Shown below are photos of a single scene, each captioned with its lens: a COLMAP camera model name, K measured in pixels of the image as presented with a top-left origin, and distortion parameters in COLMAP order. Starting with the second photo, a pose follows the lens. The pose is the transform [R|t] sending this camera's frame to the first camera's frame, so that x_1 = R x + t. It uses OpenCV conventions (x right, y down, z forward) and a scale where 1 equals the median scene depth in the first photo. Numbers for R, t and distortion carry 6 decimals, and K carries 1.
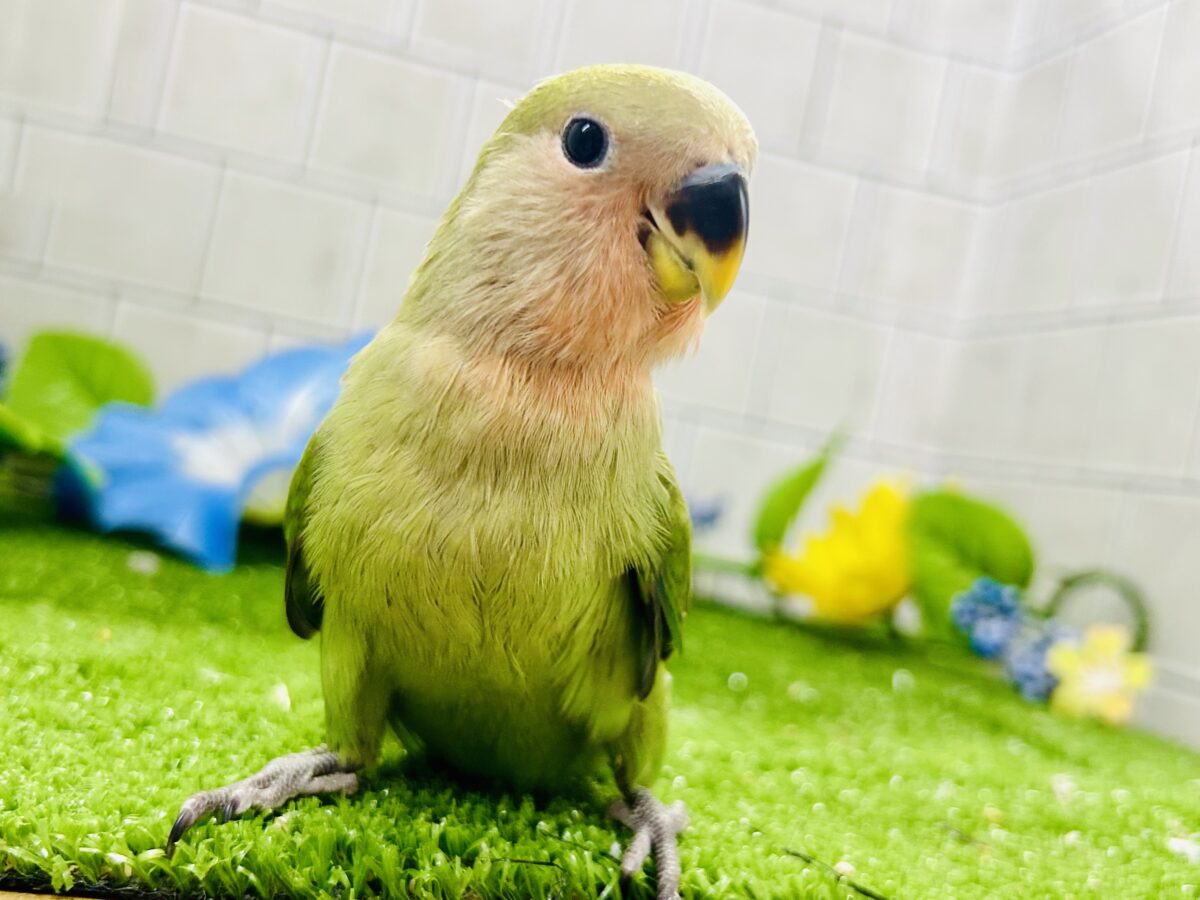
lens RADIAL K [[1326.4, 0, 596.3], [0, 1326.4, 452.7], [0, 0, 1]] dist [-0.023797, 0.000000]
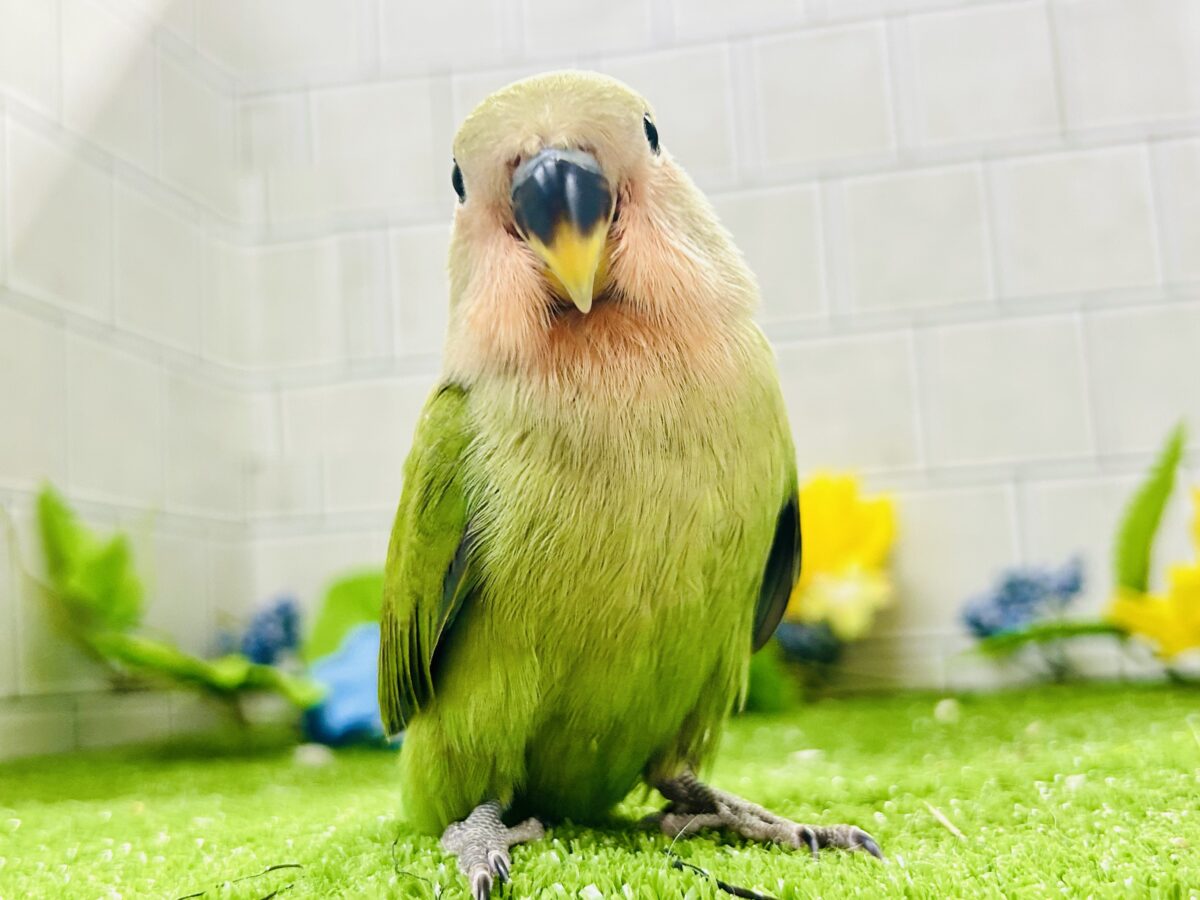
lens RADIAL K [[1434.2, 0, 597.5], [0, 1434.2, 441.6], [0, 0, 1]] dist [-0.002582, 0.000000]
pose [[0.889191, -0.301713, -0.343959, 0.233761], [0.243556, 0.948533, -0.202400, 0.110946], [0.387324, 0.096199, 0.916911, 0.087799]]
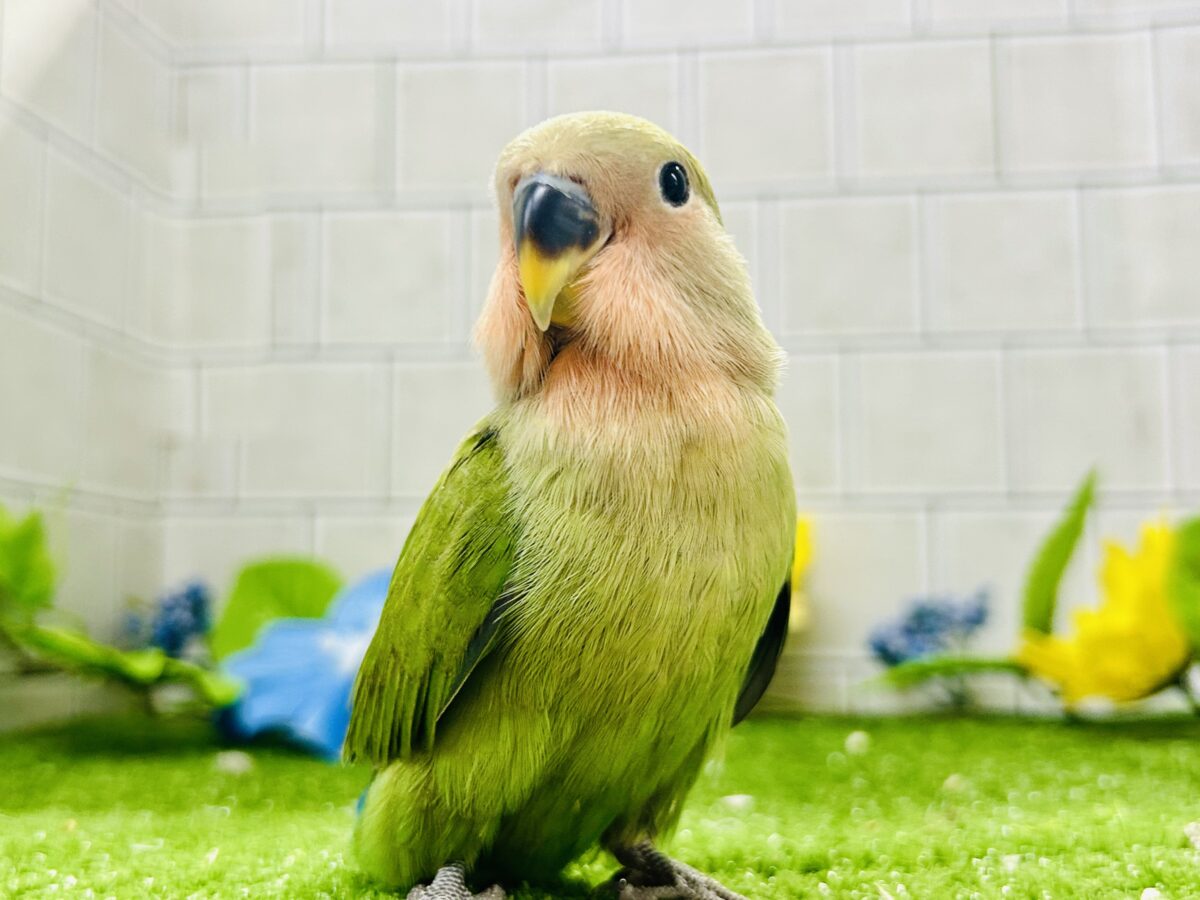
lens RADIAL K [[1434.2, 0, 597.3], [0, 1434.2, 426.3], [0, 0, 1]] dist [-0.002582, 0.000000]
pose [[0.930152, -0.237473, -0.280043, 0.216368], [0.192240, 0.964774, -0.179598, 0.074518], [0.312827, 0.113218, 0.943038, 0.071669]]
